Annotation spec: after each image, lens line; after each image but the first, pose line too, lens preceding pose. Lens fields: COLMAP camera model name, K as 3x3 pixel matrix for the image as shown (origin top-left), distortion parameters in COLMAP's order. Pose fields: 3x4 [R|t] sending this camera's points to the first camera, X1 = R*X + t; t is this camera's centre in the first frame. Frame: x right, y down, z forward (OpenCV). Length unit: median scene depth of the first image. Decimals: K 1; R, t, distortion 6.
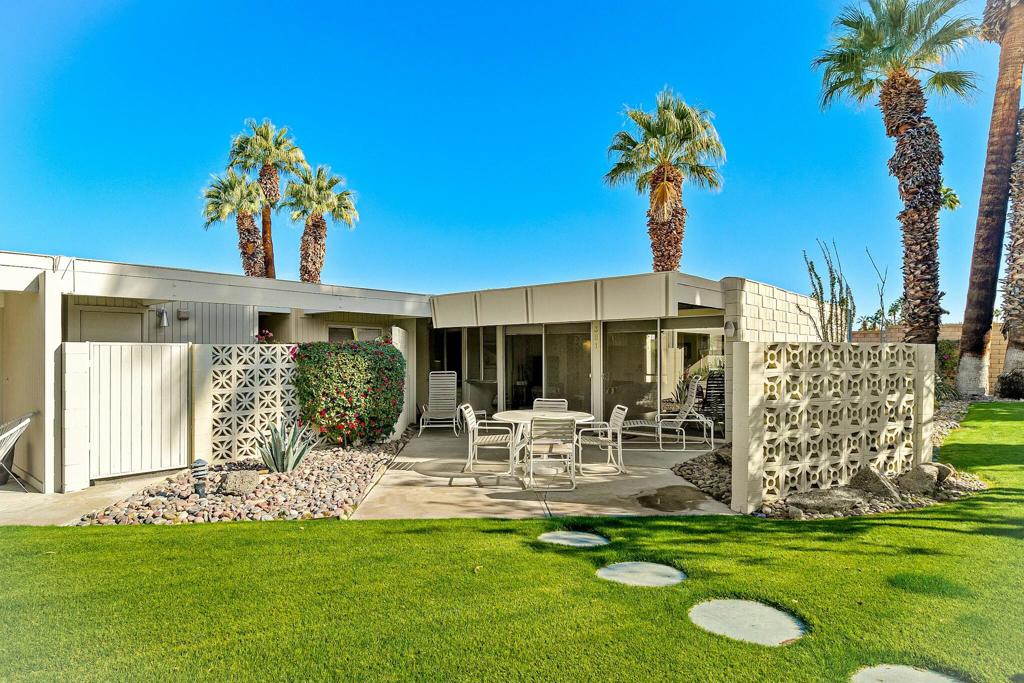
lens RADIAL K [[603.6, 0, 512.9], [0, 603.6, 364.2], [0, 0, 1]] dist [0.000544, 0.000135]
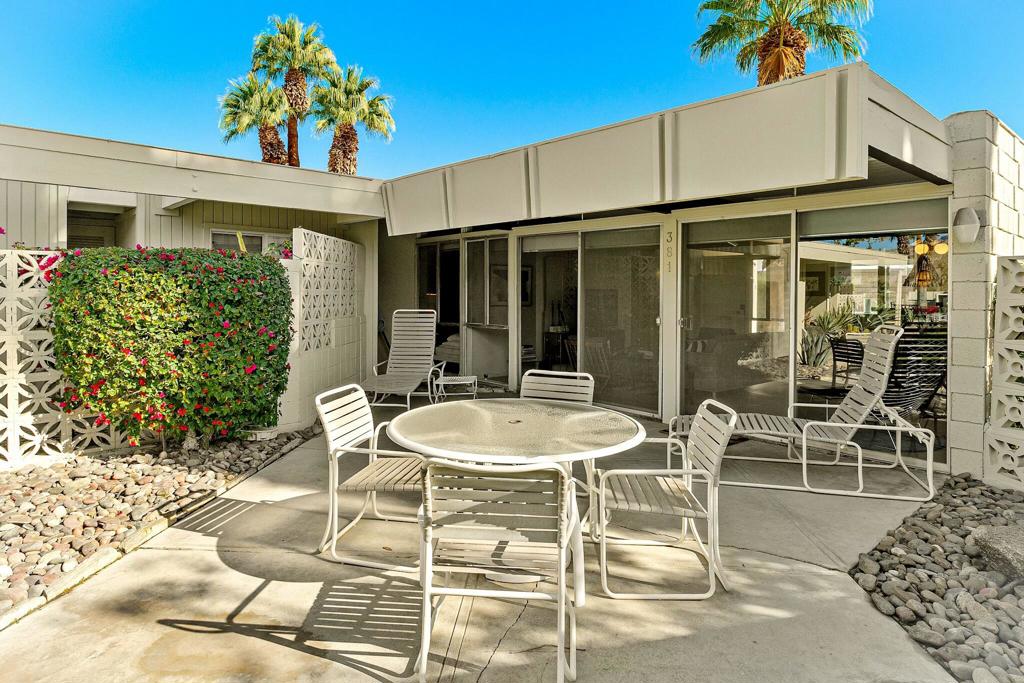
lens RADIAL K [[607.3, 0, 510.6], [0, 607.3, 305.2], [0, 0, 1]] dist [-0.003232, -0.000717]
pose [[0.989899, 0.014368, -0.141047, 0.040427], [-0.013850, 0.999893, 0.004655, 0.002110], [0.141099, -0.002654, 0.989992, 0.238143]]
